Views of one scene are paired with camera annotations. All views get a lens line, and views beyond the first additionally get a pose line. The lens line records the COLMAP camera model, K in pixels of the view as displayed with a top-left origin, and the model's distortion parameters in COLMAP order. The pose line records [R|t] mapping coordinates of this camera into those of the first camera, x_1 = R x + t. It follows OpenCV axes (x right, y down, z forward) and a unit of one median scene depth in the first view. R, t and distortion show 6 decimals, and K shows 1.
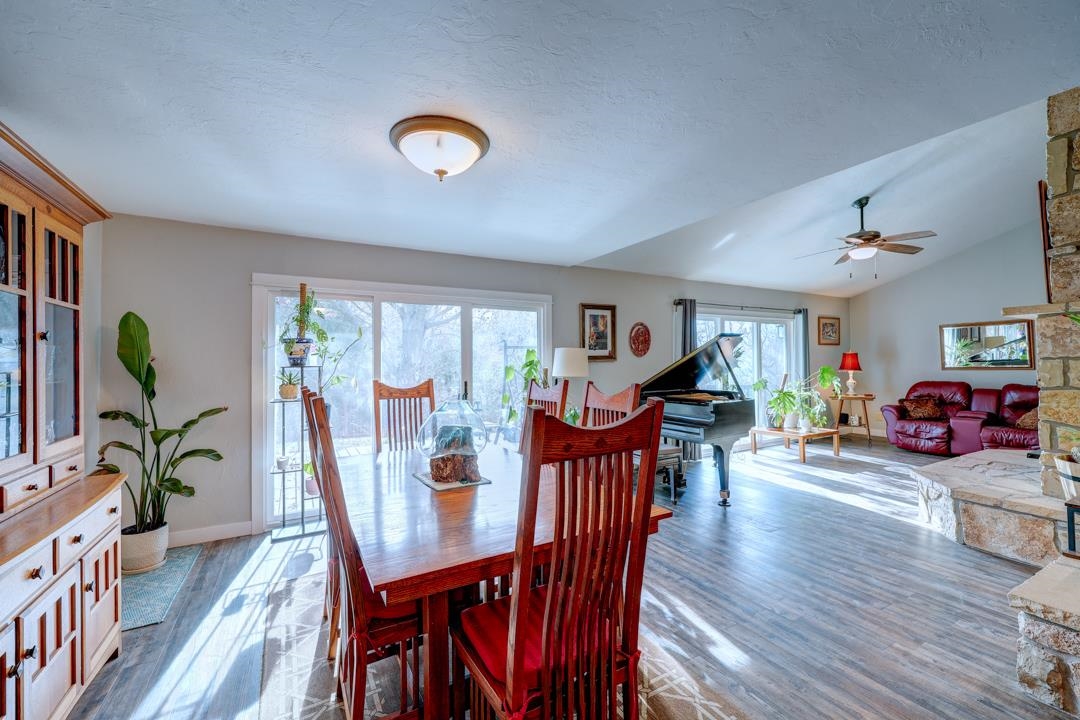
lens RADIAL K [[434.4, 0, 540.4], [0, 434.4, 360.1], [0, 0, 1]] dist [-0.002392, 0.000073]
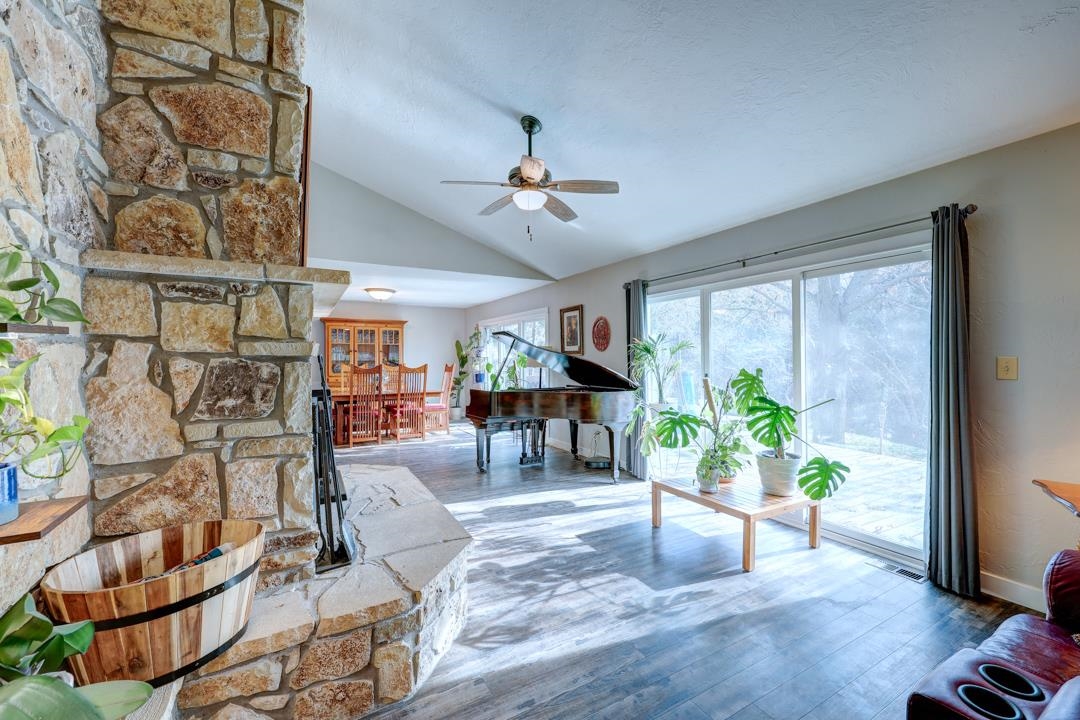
lens RADIAL K [[434.4, 0, 540.7], [0, 434.4, 362.8], [0, 0, 1]] dist [-0.002392, 0.000073]
pose [[0.066249, 0.003981, -0.997795, 1.481949], [0.004245, 0.999982, 0.004271, 0.017457], [0.997794, -0.004519, 0.066230, 0.975534]]
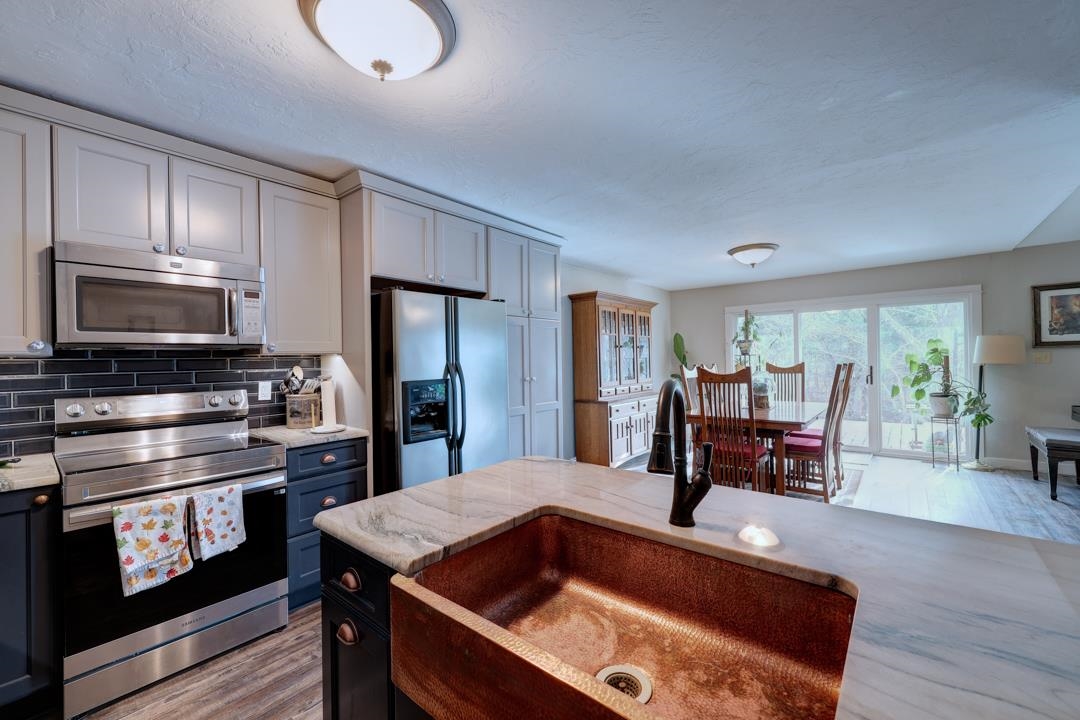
lens RADIAL K [[434.4, 0, 543.2], [0, 434.4, 354.8], [0, 0, 1]] dist [-0.002392, 0.000073]
pose [[0.339758, -0.001858, -0.940511, 0.686682], [0.017434, 0.999839, 0.004323, -0.006823], [0.940351, -0.017865, 0.339736, -0.333580]]
